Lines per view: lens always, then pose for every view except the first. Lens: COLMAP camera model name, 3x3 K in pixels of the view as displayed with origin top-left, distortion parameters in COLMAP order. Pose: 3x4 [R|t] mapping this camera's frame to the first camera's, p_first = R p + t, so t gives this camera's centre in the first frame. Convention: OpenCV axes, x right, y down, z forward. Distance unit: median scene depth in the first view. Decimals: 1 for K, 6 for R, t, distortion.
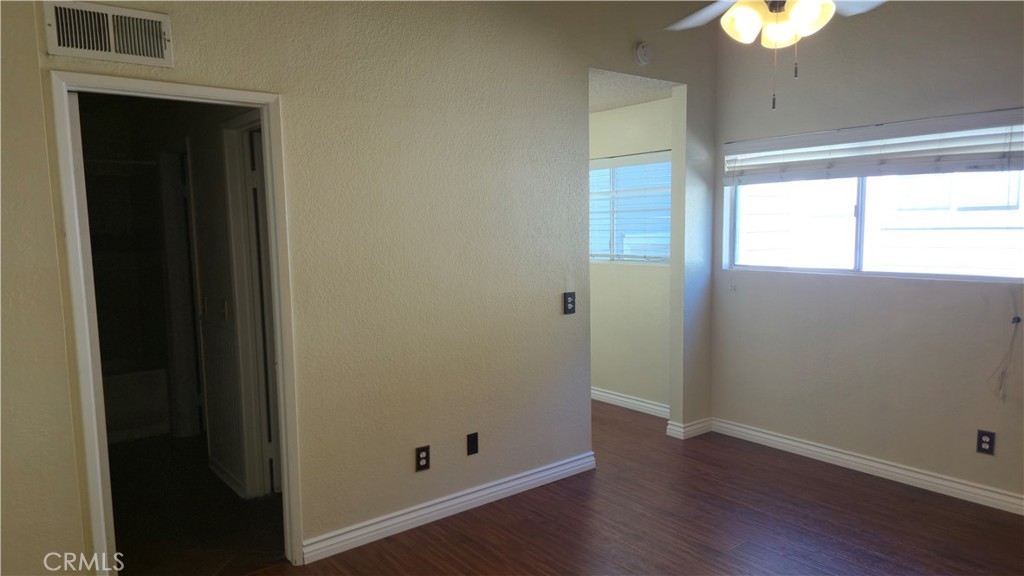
lens RADIAL K [[672.1, 0, 510.9], [0, 672.1, 304.2], [0, 0, 1]] dist [0.005935, -0.004559]
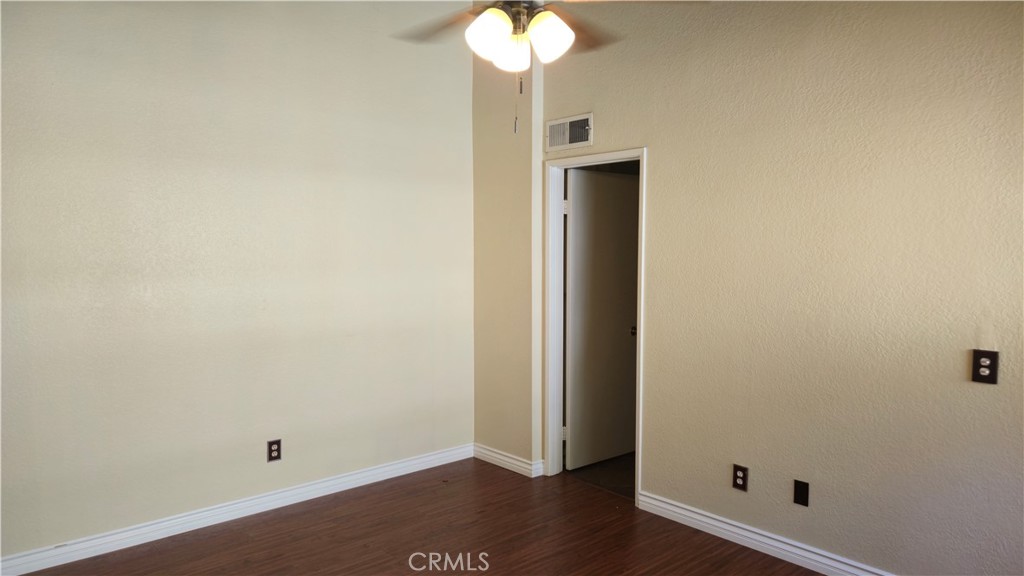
lens RADIAL K [[672.1, 0, 510.9], [0, 672.1, 304.2], [0, 0, 1]] dist [0.005935, -0.004559]
pose [[0.051685, 0.099064, -0.993738, 0.849389], [-0.117391, 0.988772, 0.092464, -0.081935], [0.991740, 0.111877, 0.062734, 0.585393]]
